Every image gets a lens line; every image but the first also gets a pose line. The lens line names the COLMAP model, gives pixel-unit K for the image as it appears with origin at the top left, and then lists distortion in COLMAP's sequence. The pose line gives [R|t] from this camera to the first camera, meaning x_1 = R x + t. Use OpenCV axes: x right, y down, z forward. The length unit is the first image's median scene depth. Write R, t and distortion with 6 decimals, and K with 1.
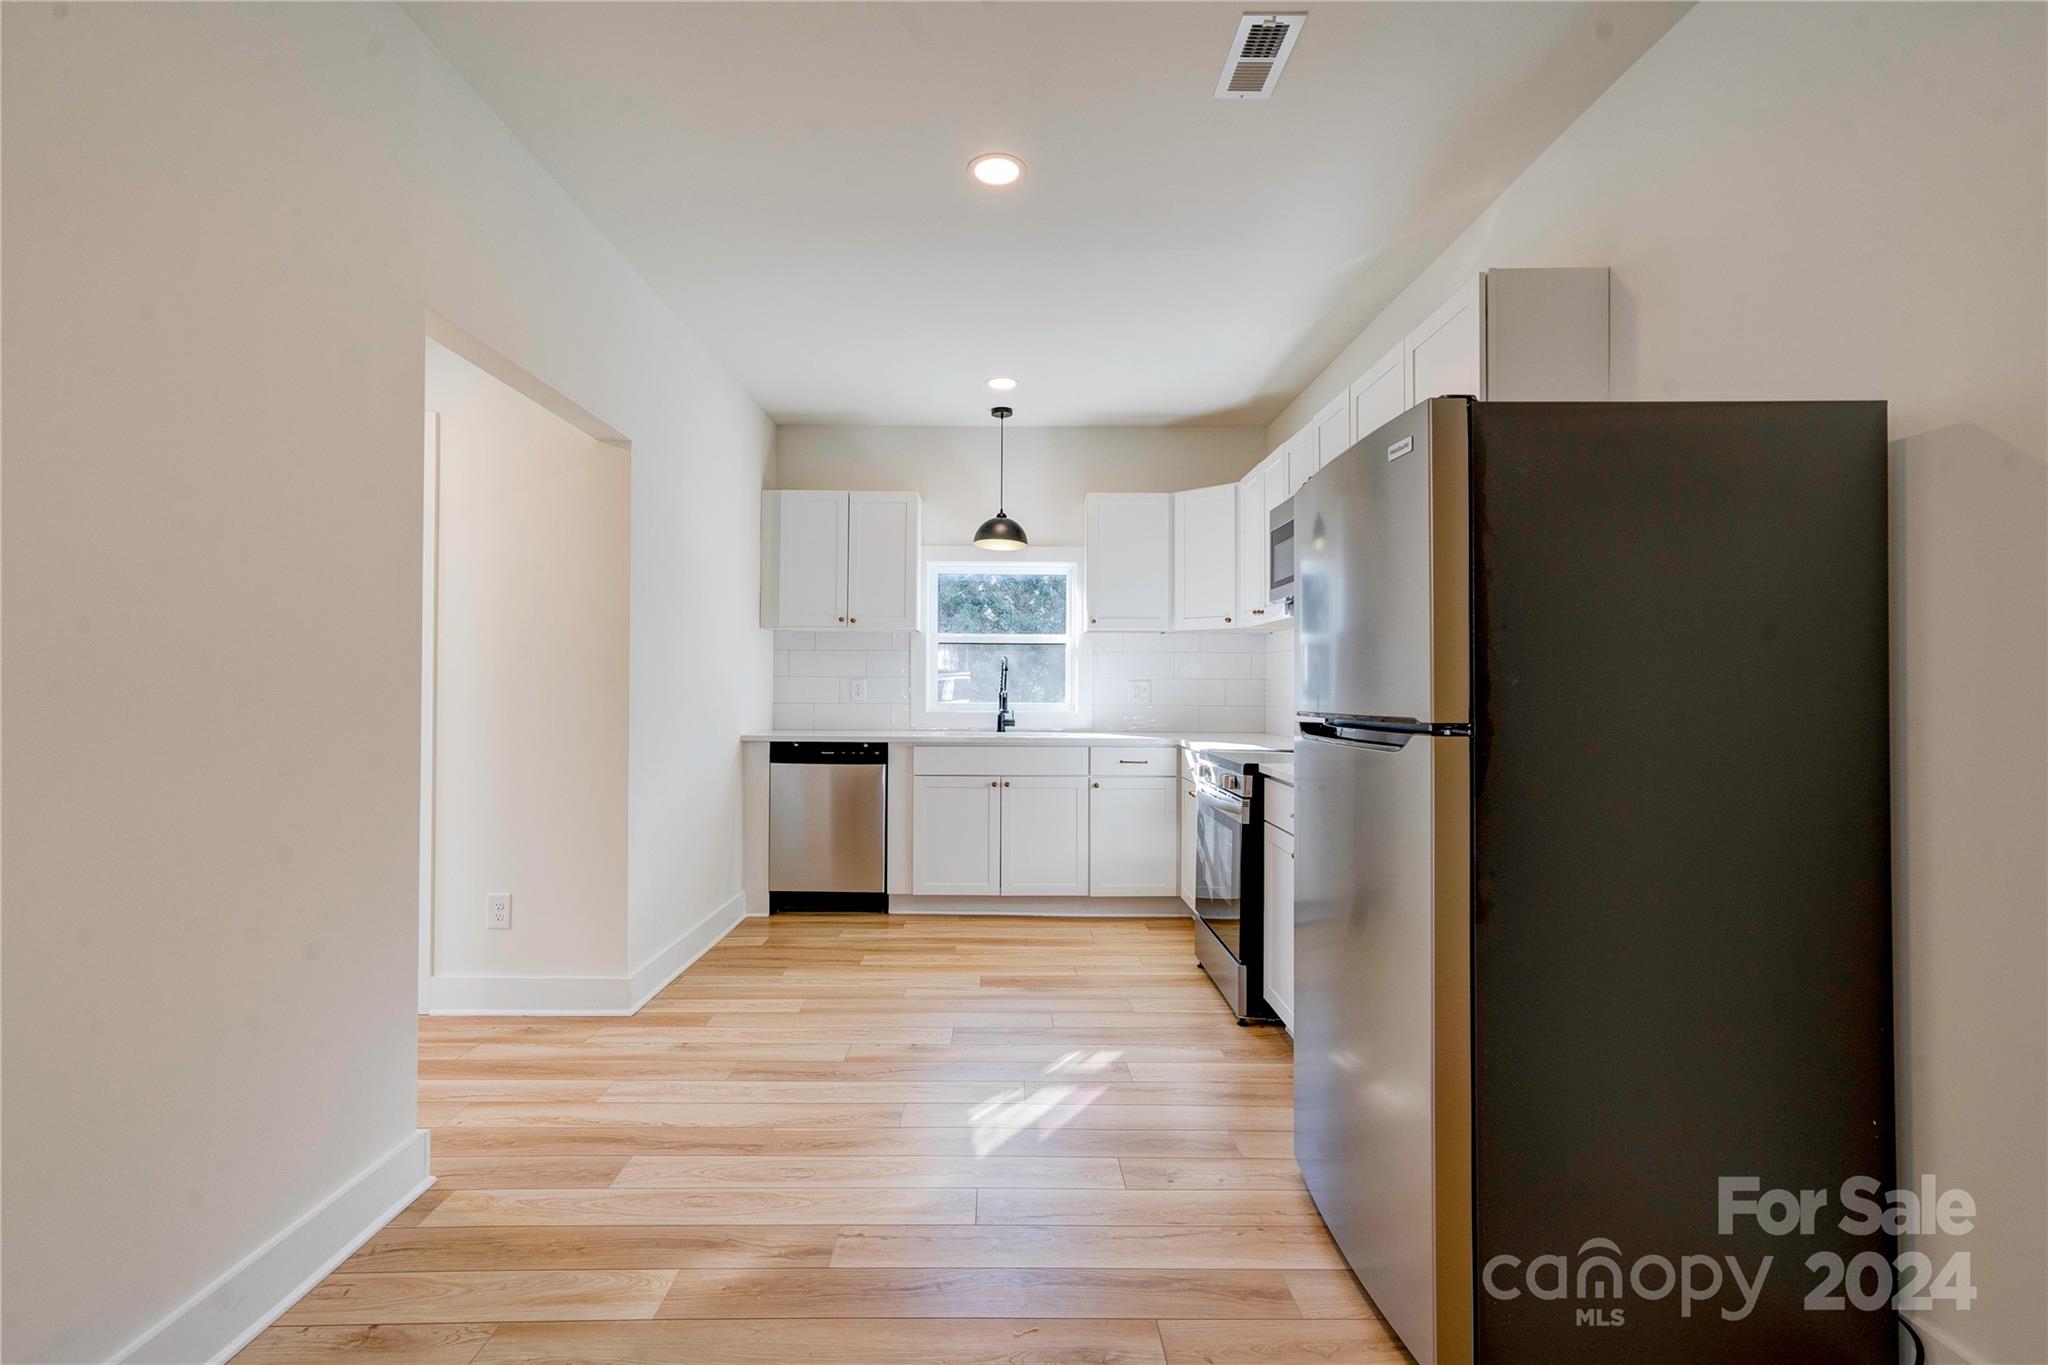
lens RADIAL K [[937.2, 0, 994.0], [0, 937.2, 685.8], [0, 0, 1]] dist [0.006656, 0.004803]
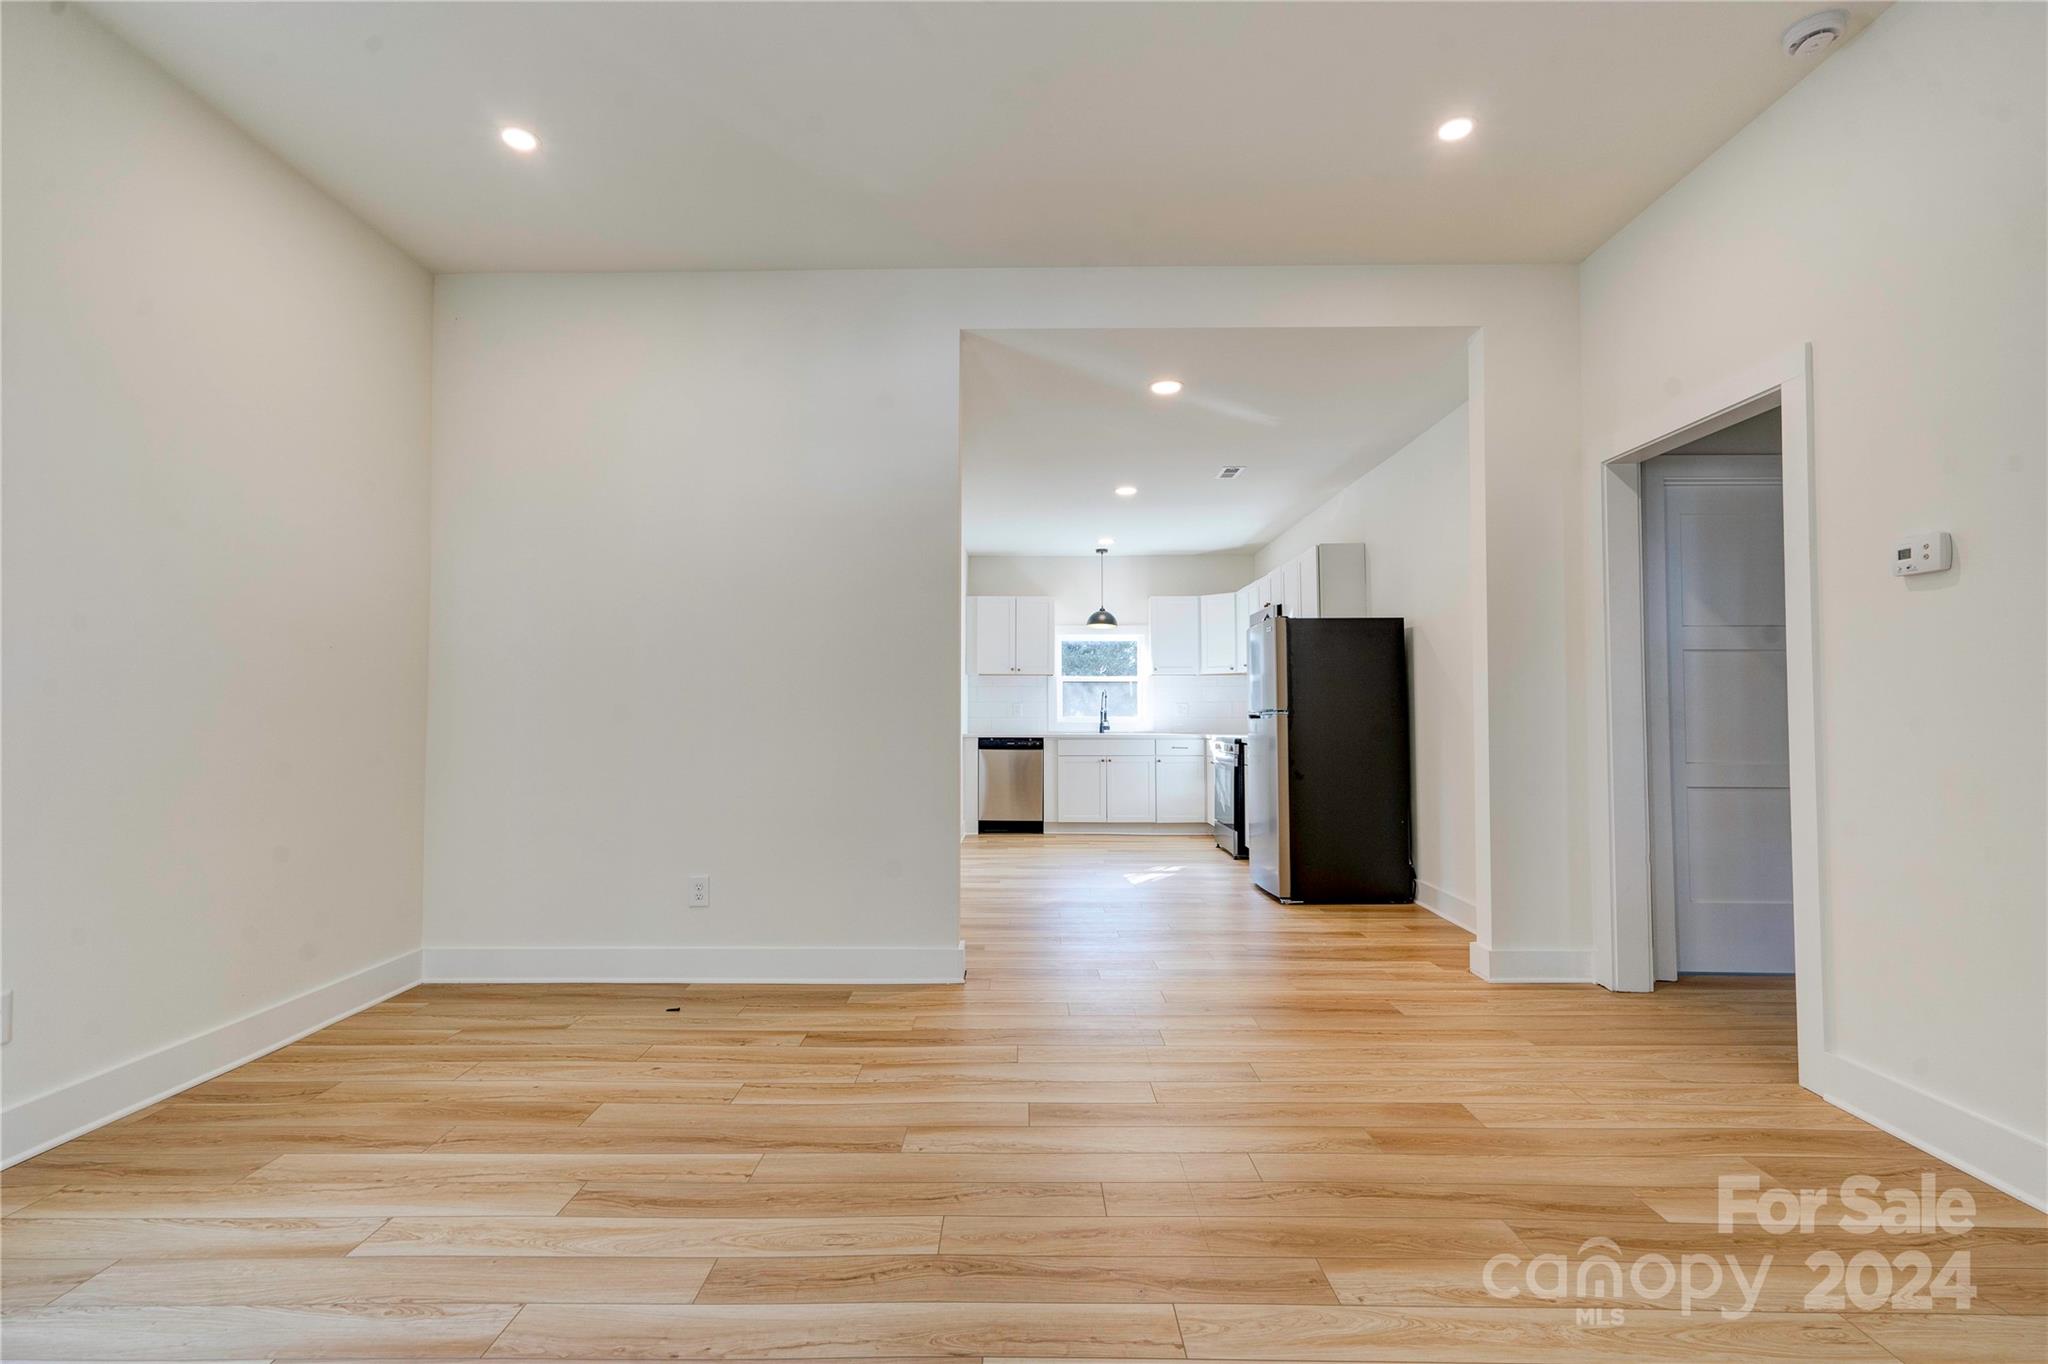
lens RADIAL K [[937.2, 0, 1005.8], [0, 937.2, 679.9], [0, 0, 1]] dist [0.006656, 0.004803]
pose [[0.999943, -0.005169, -0.009373, -0.164368], [0.004847, 0.999410, -0.034006, 0.009886], [0.009543, 0.033958, 0.999378, -0.792631]]
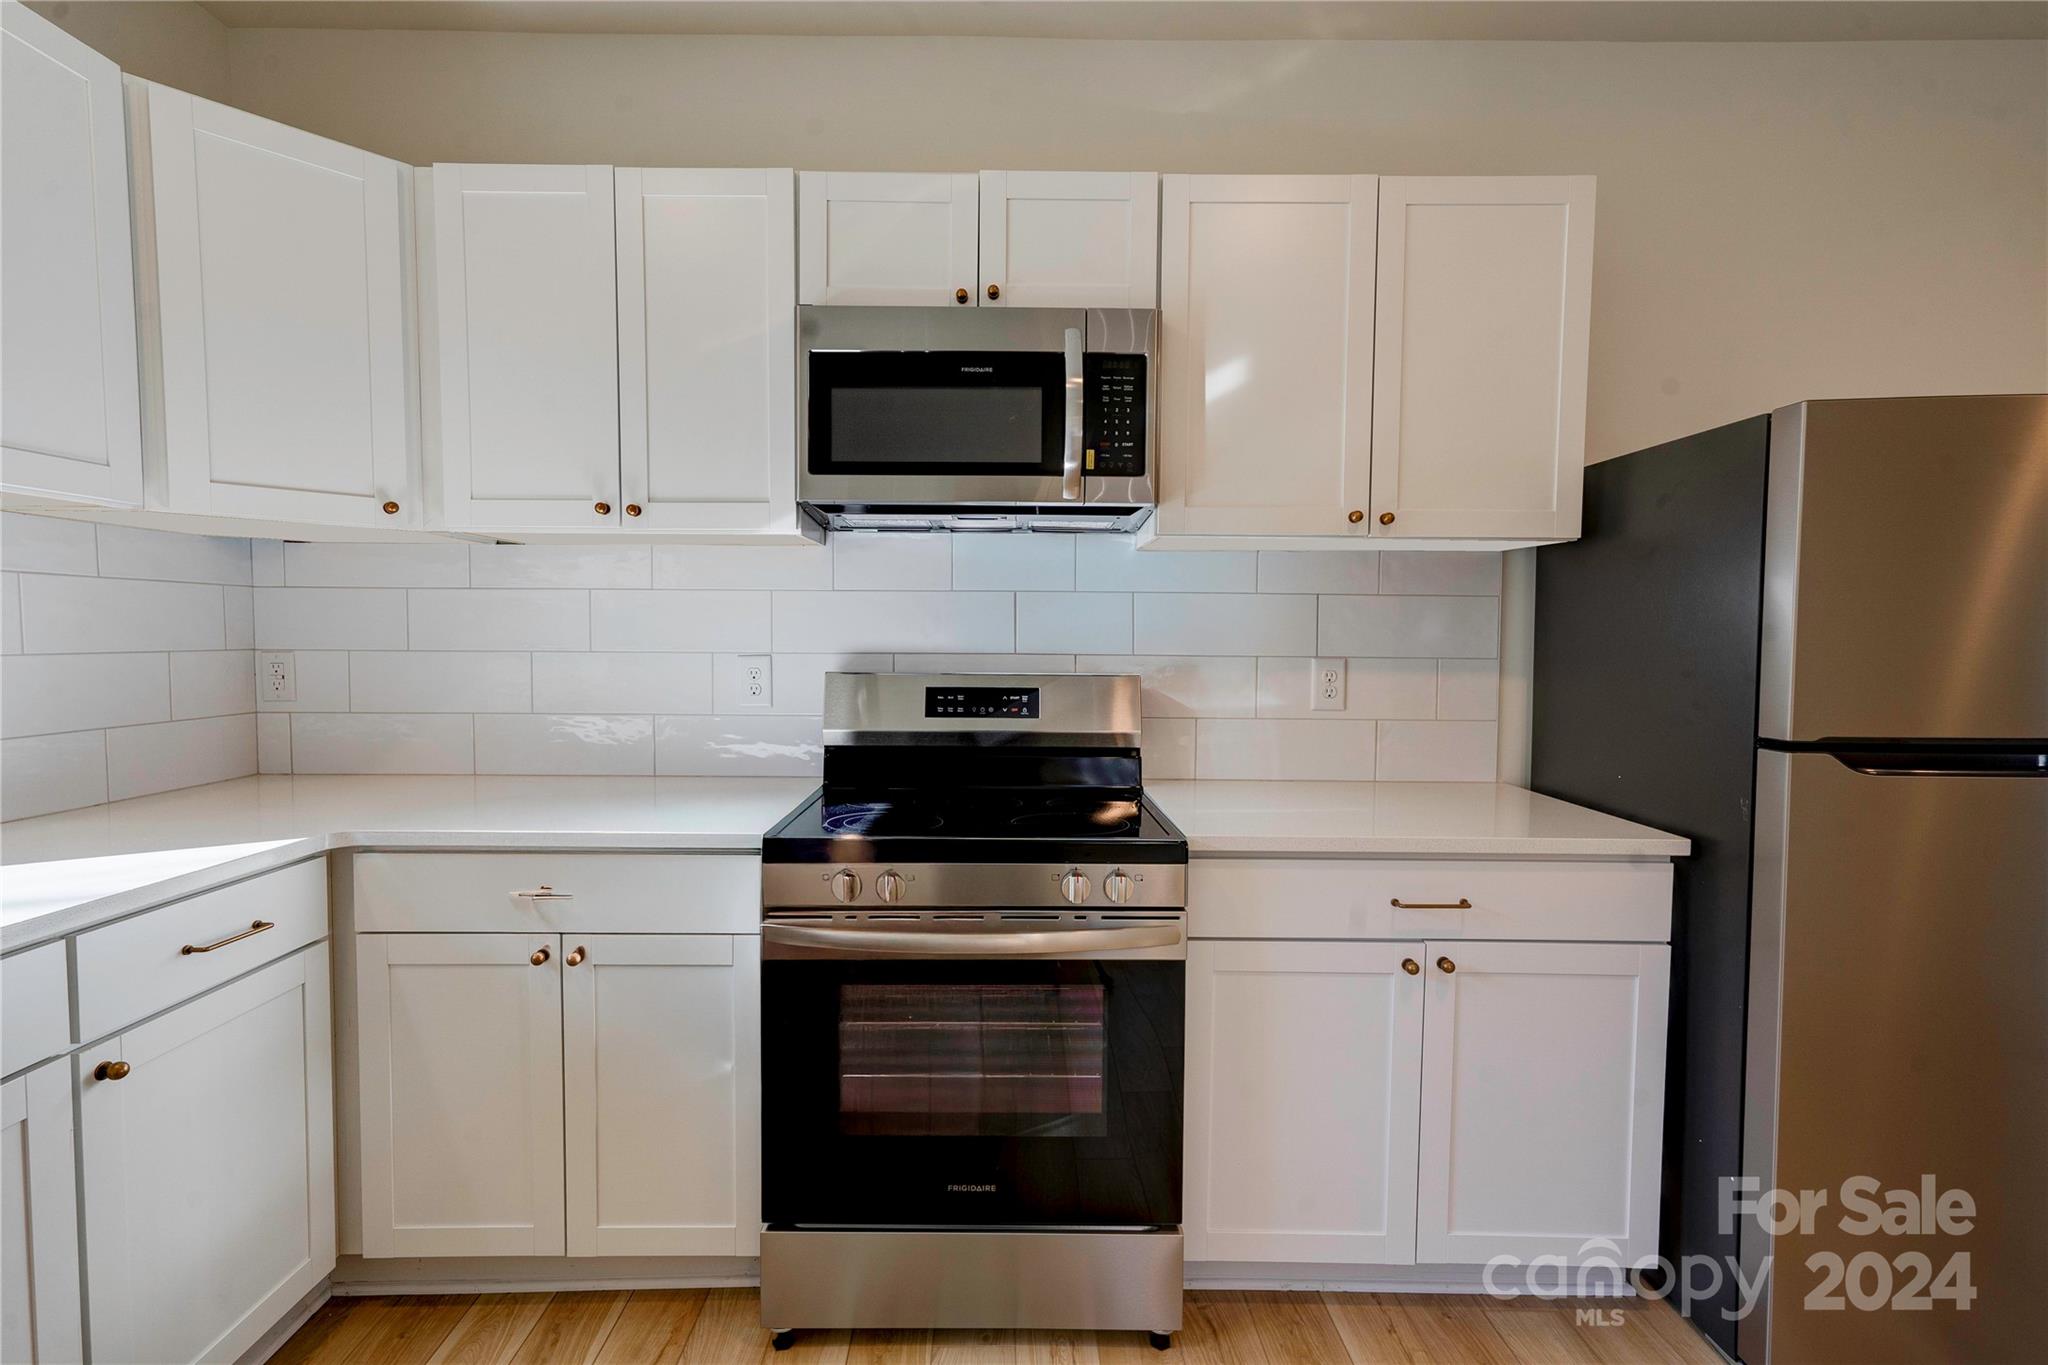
lens RADIAL K [[937.2, 0, 1018.2], [0, 937.2, 686.7], [0, 0, 1]] dist [0.006656, 0.004803]
pose [[-0.009729, -0.052908, 0.998552, -0.151380], [-0.018929, 0.998430, 0.052717, -0.020254], [-0.999773, -0.018388, -0.010716, 0.727182]]
